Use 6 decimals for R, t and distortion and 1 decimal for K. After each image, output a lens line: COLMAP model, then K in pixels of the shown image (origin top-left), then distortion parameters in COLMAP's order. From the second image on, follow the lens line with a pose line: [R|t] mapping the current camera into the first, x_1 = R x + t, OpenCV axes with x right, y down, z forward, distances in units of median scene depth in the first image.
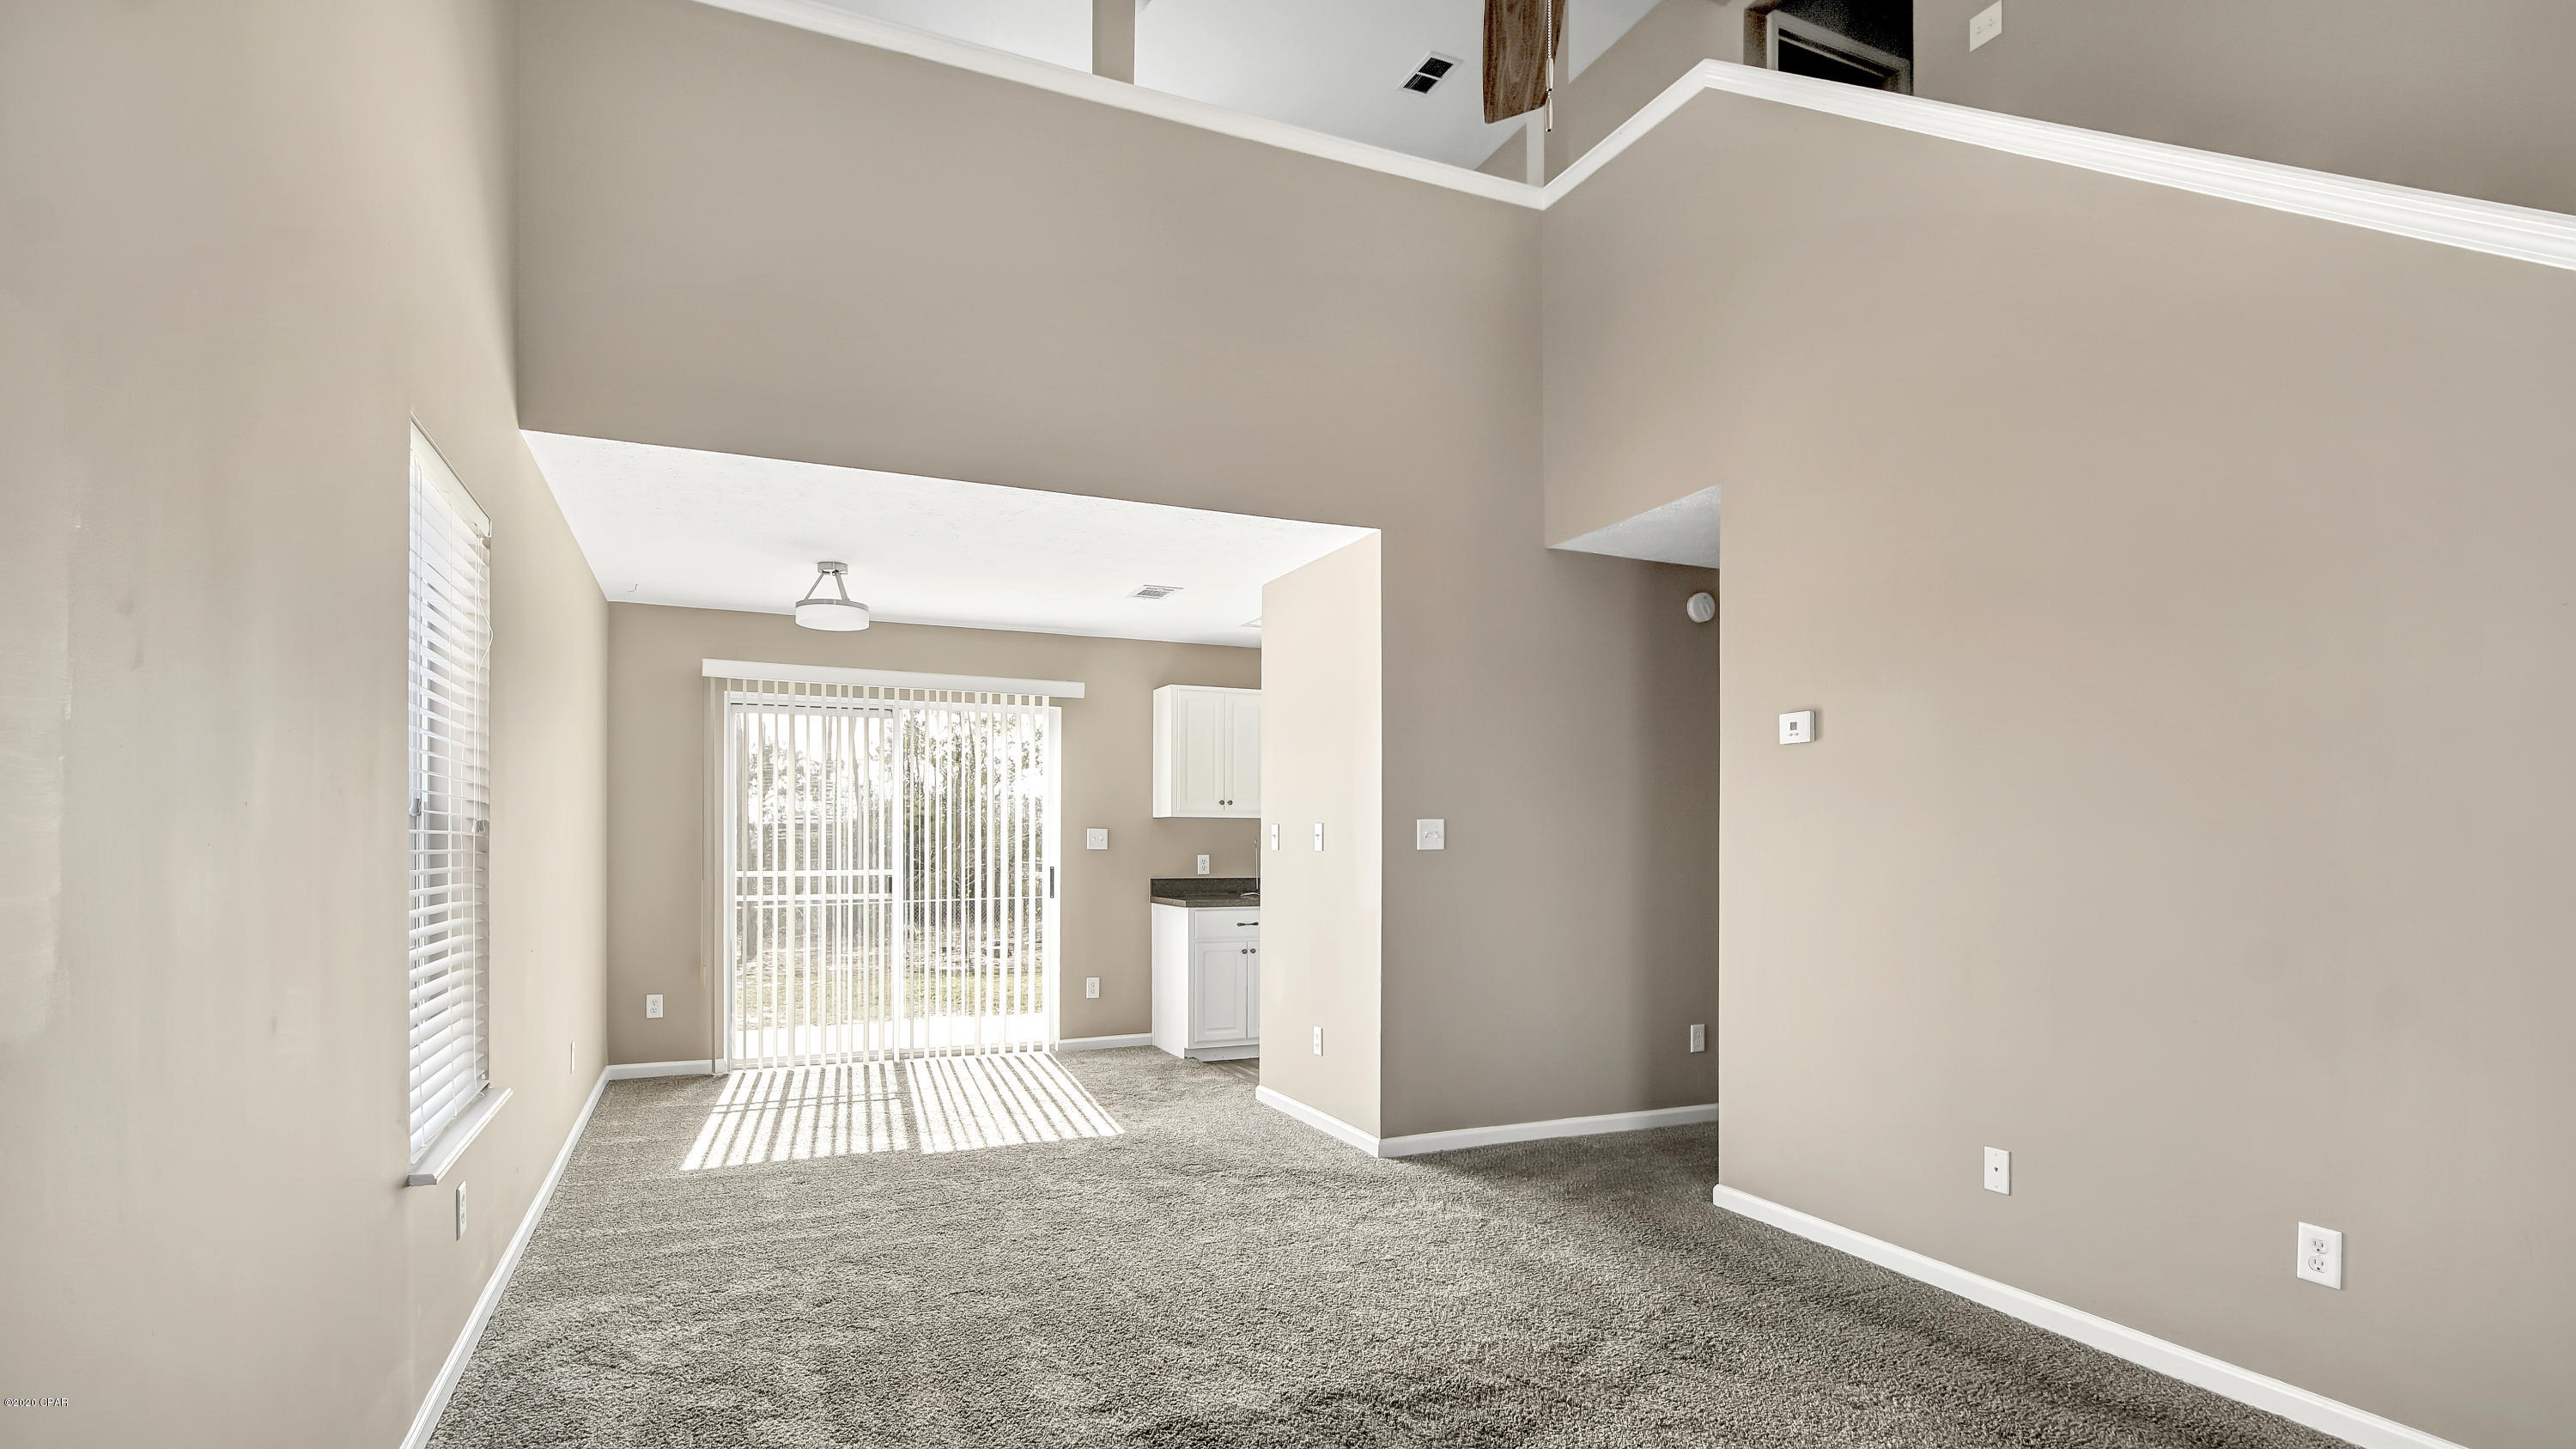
lens RADIAL K [[1229.9, 0, 1288.0], [0, 1229.9, 724.5], [0, 0, 1]] dist [-0.003633, 0.000761]
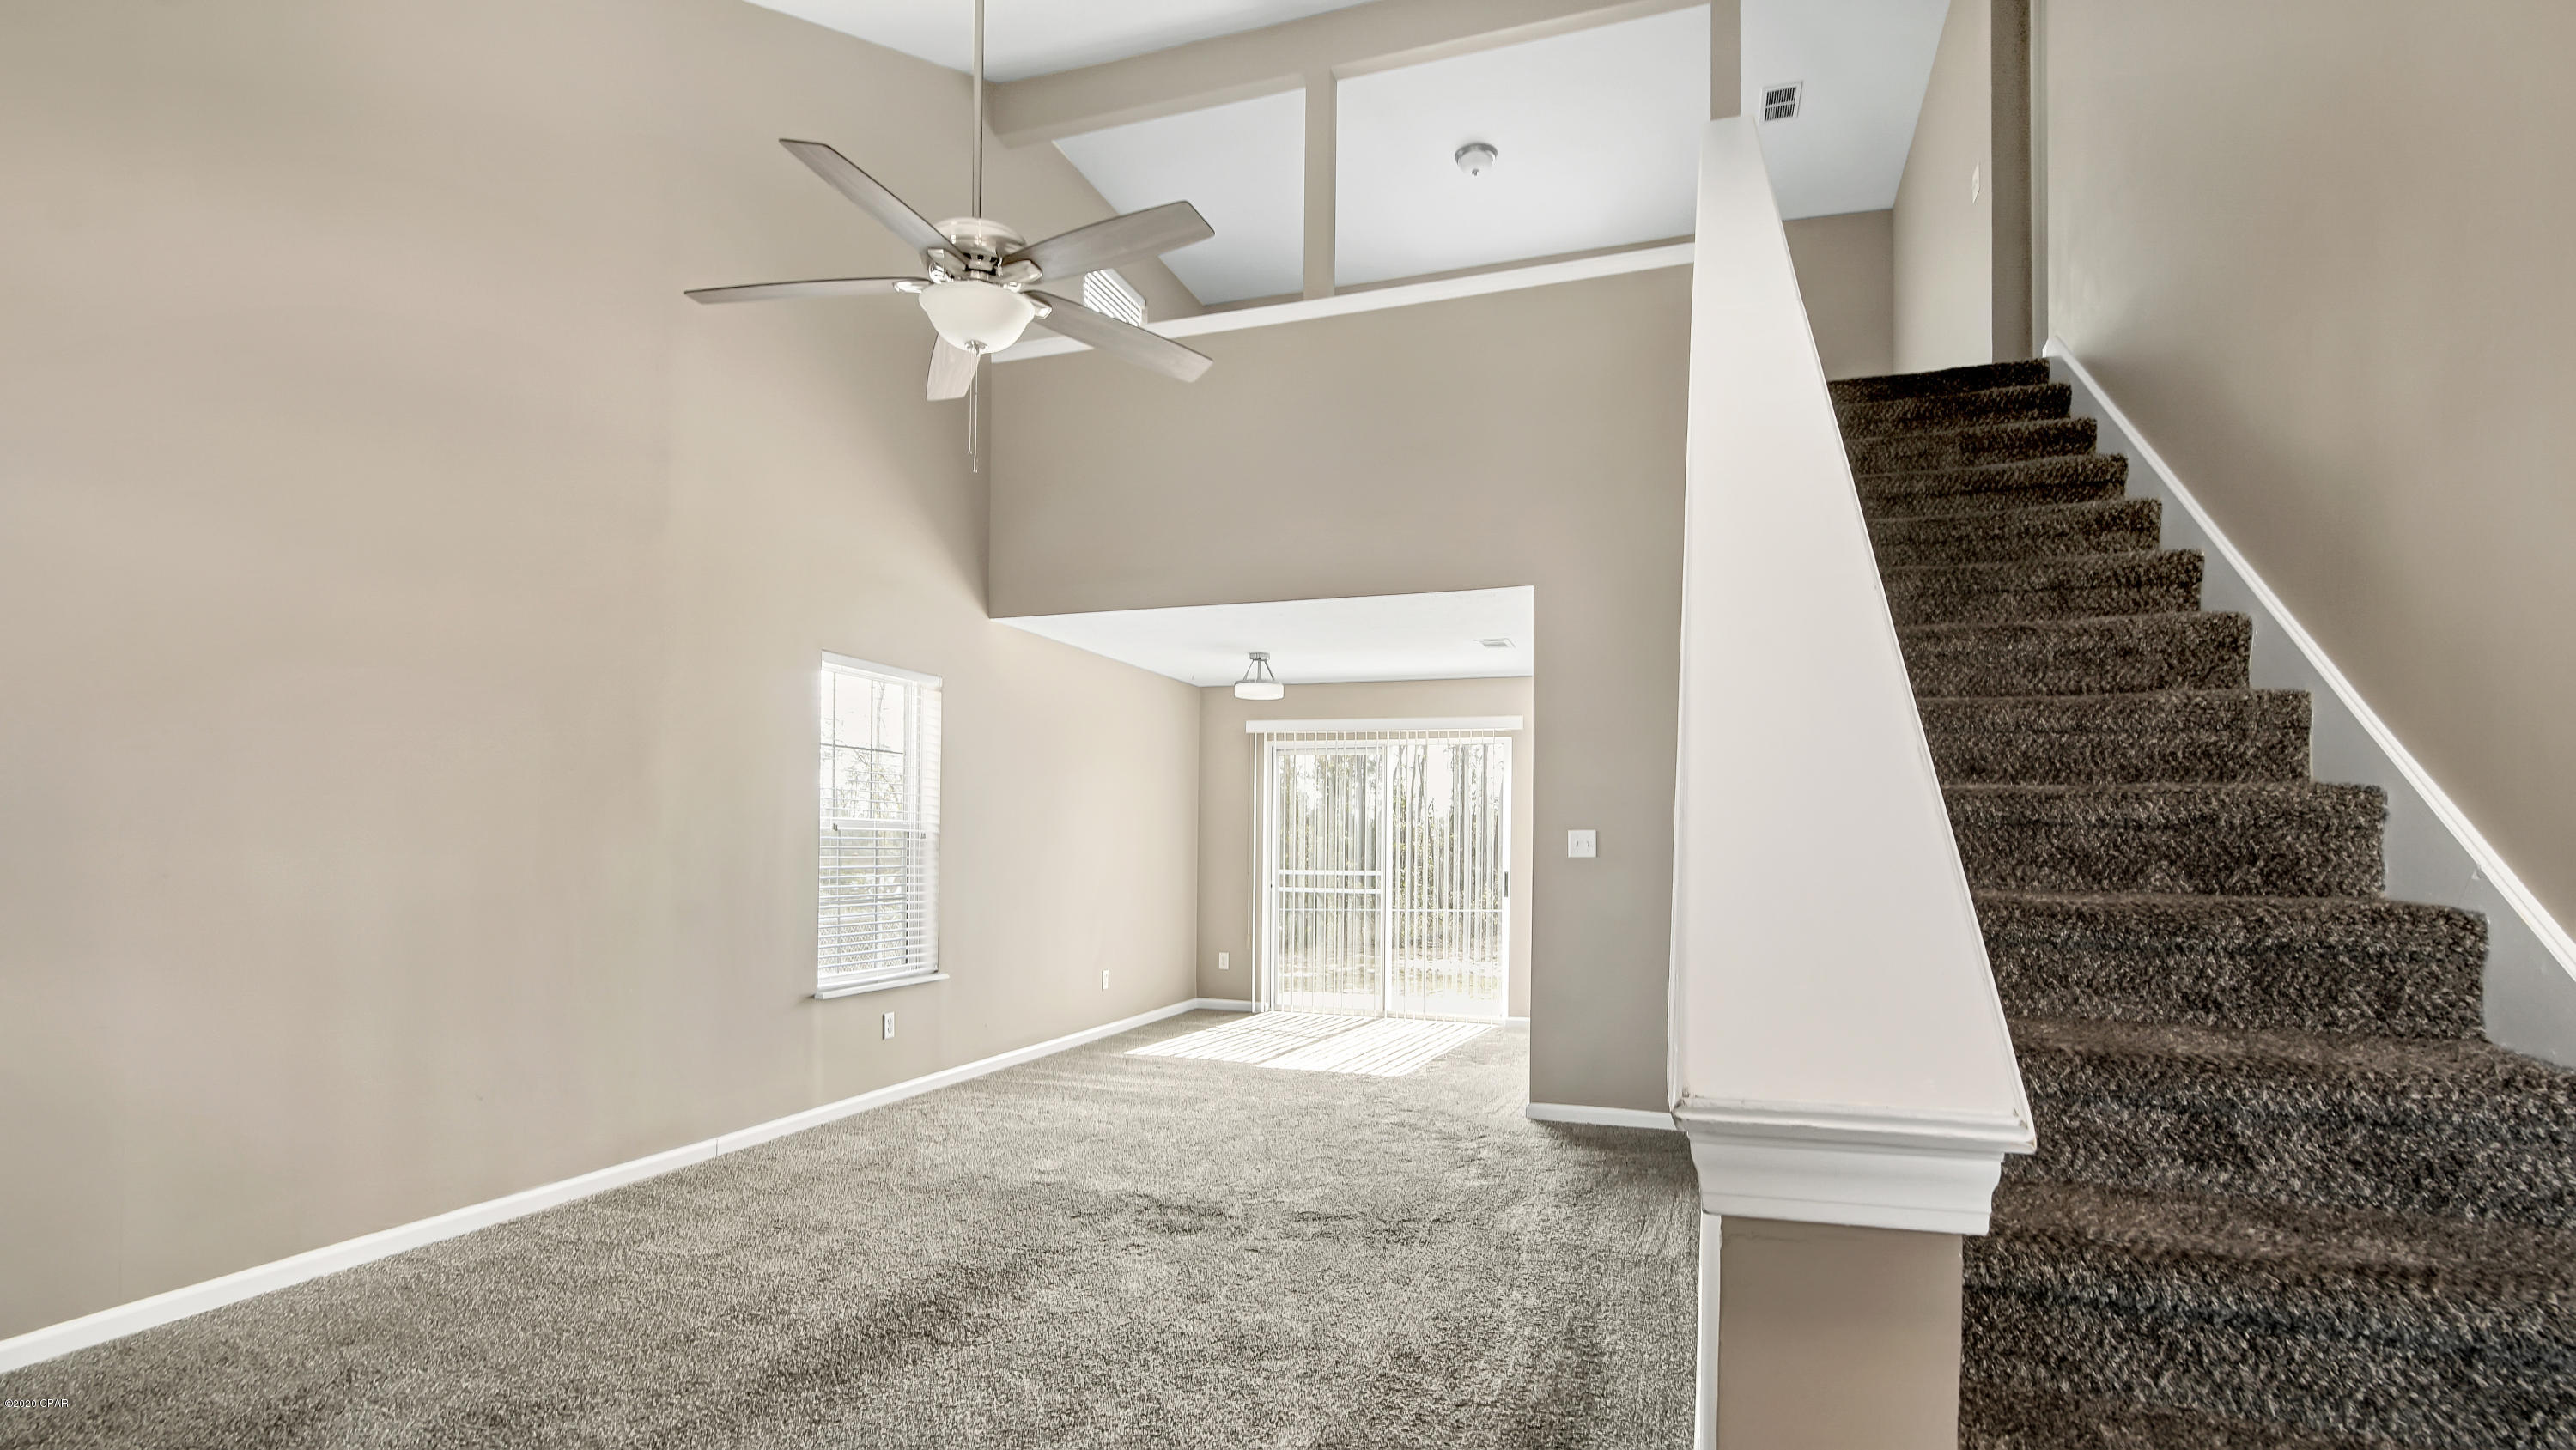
lens RADIAL K [[1229.6, 0, 1288.0], [0, 1229.6, 725.0], [0, 0, 1]] dist [-0.003633, 0.000761]
pose [[0.720385, -0.063314, -0.690678, 0.678370], [0.054179, 0.997919, -0.034968, 0.004486], [0.691455, -0.012230, 0.722316, -0.004068]]
